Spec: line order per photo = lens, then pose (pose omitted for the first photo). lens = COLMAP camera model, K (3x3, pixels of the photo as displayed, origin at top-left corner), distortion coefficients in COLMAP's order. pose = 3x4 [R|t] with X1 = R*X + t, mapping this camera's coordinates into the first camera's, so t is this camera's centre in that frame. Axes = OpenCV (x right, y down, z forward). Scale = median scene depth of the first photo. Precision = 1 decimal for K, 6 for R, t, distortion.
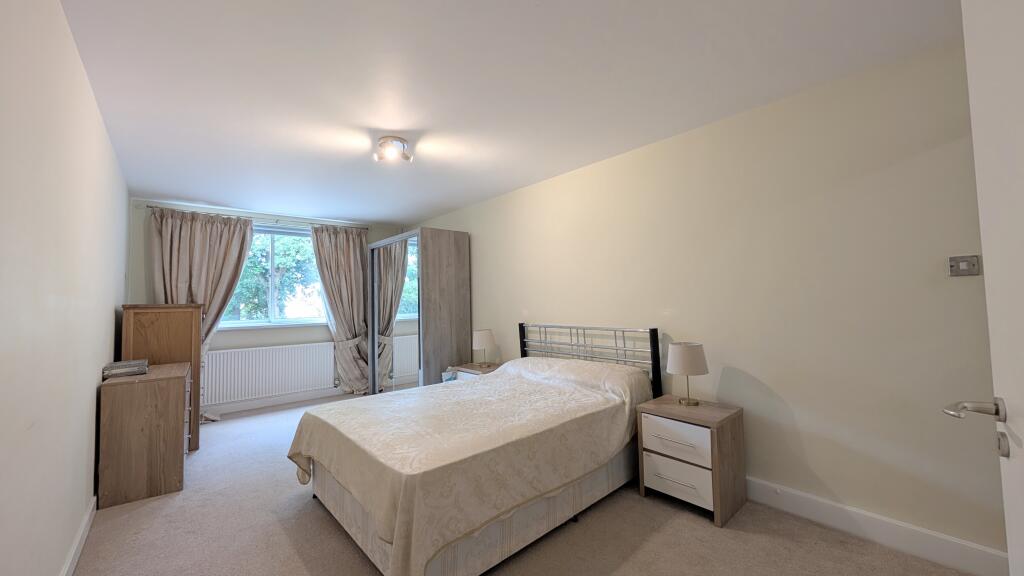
lens RADIAL K [[384.9, 0, 512.0], [0, 384.9, 288.0], [0, 0, 1]] dist [-0.002158, 0.000070]
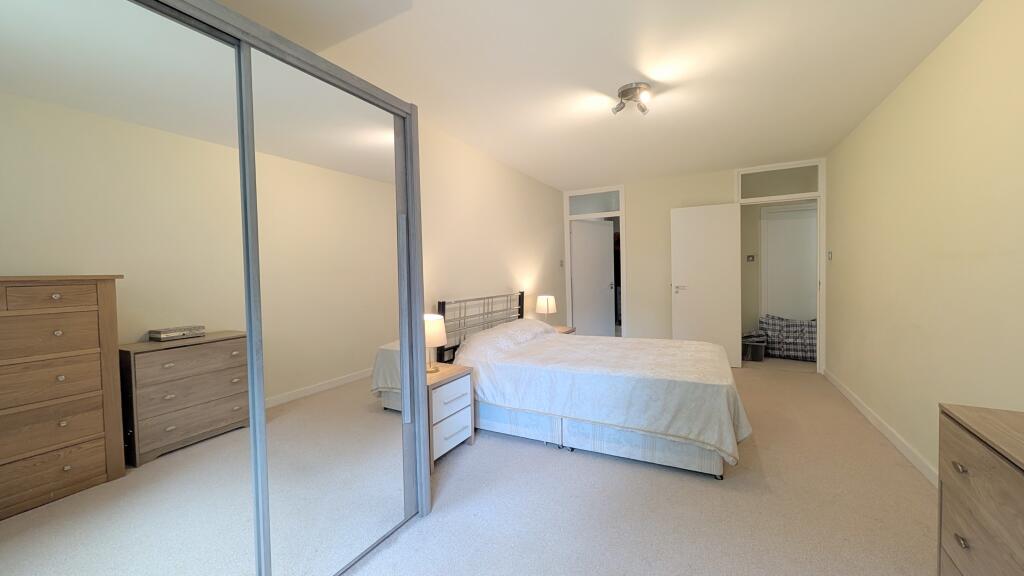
lens RADIAL K [[384.9, 0, 512.0], [0, 384.9, 288.0], [0, 0, 1]] dist [-0.002158, 0.000070]
pose [[-0.346199, 0.016999, 0.938007, -0.870815], [0.025196, 0.999644, -0.008817, 0.086277], [-0.937823, 0.020582, -0.346504, 1.300157]]
